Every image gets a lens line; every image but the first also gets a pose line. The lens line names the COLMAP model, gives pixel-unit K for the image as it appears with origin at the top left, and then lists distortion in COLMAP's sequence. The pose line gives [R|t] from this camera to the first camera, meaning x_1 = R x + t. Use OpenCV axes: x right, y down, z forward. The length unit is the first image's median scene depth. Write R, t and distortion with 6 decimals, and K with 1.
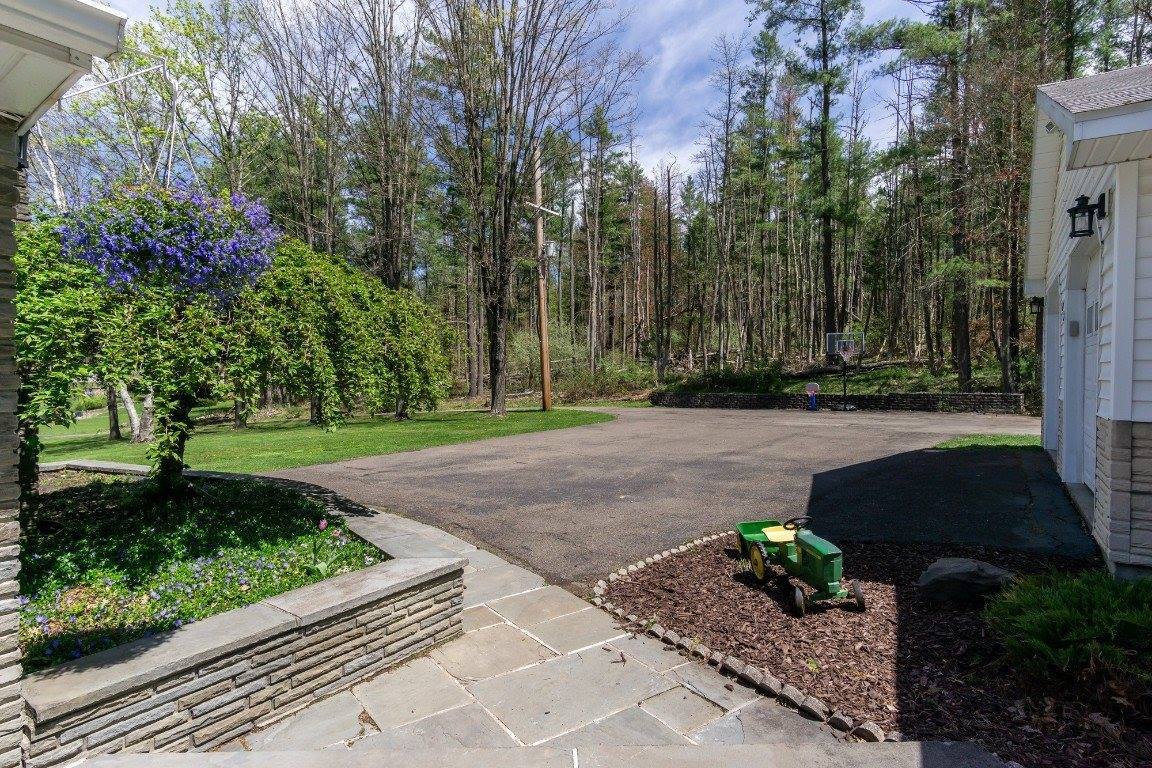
lens RADIAL K [[618.2, 0, 579.5], [0, 618.2, 381.1], [0, 0, 1]] dist [0.006295, 0.002610]
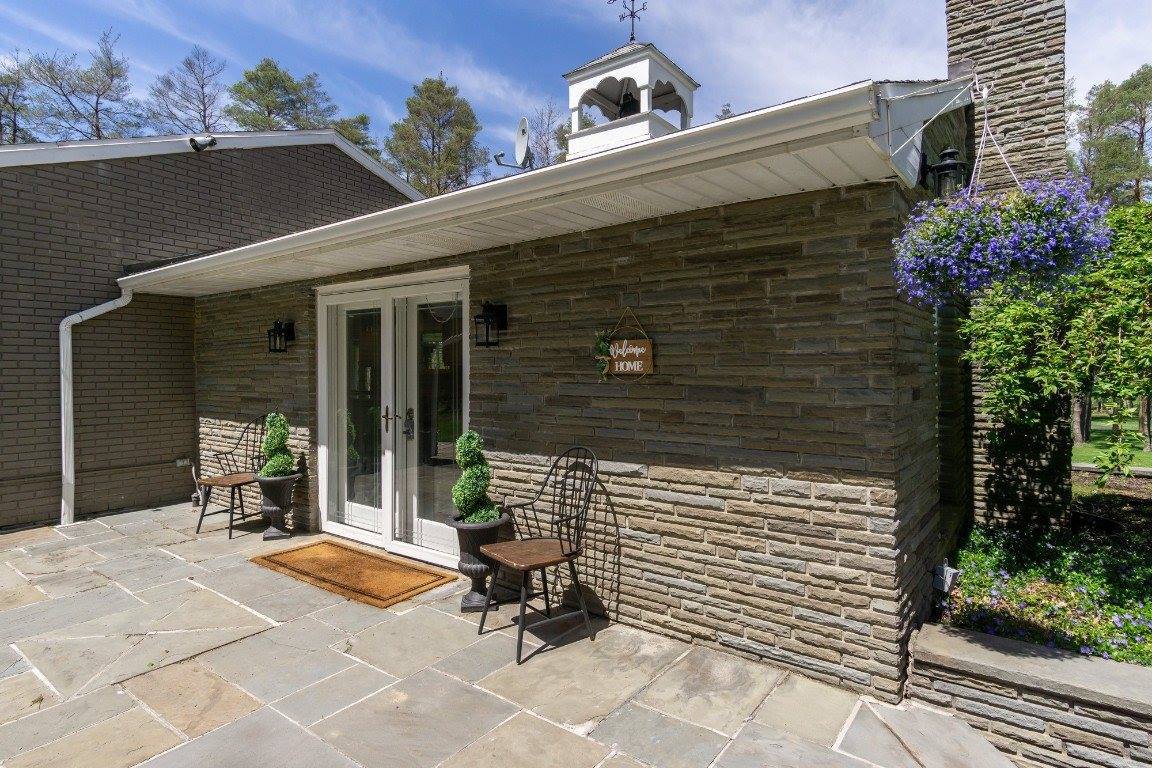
lens RADIAL K [[618.2, 0, 577.7], [0, 618.2, 376.8], [0, 0, 1]] dist [0.006295, 0.002610]
pose [[-0.024145, 0.005727, -0.999692, 0.309911], [-0.016908, 0.999838, 0.006136, -0.004084], [0.999565, 0.017051, -0.024044, 0.298035]]
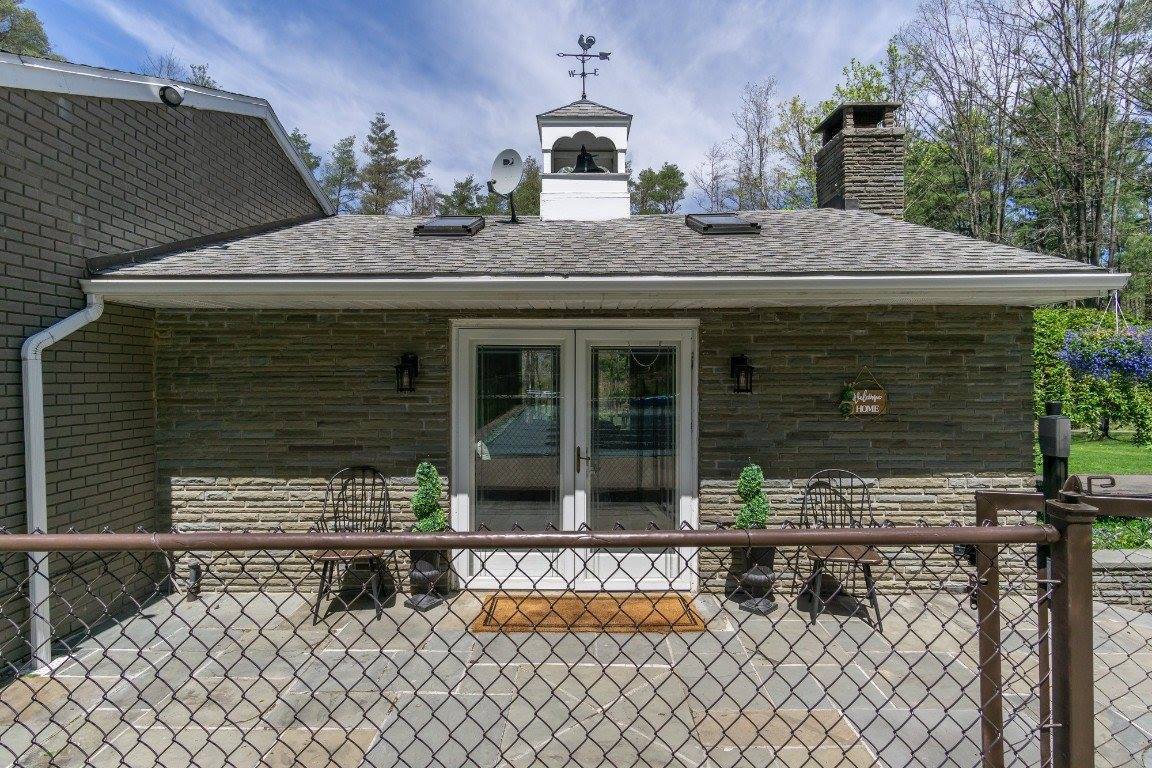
lens RADIAL K [[618.2, 0, 572.1], [0, 618.2, 386.1], [0, 0, 1]] dist [0.006295, 0.002610]
pose [[0.583238, 0.007270, -0.812269, -0.029231], [-0.011883, 0.999929, 0.000417, -0.079152], [0.812214, 0.009409, 0.583283, -1.435699]]
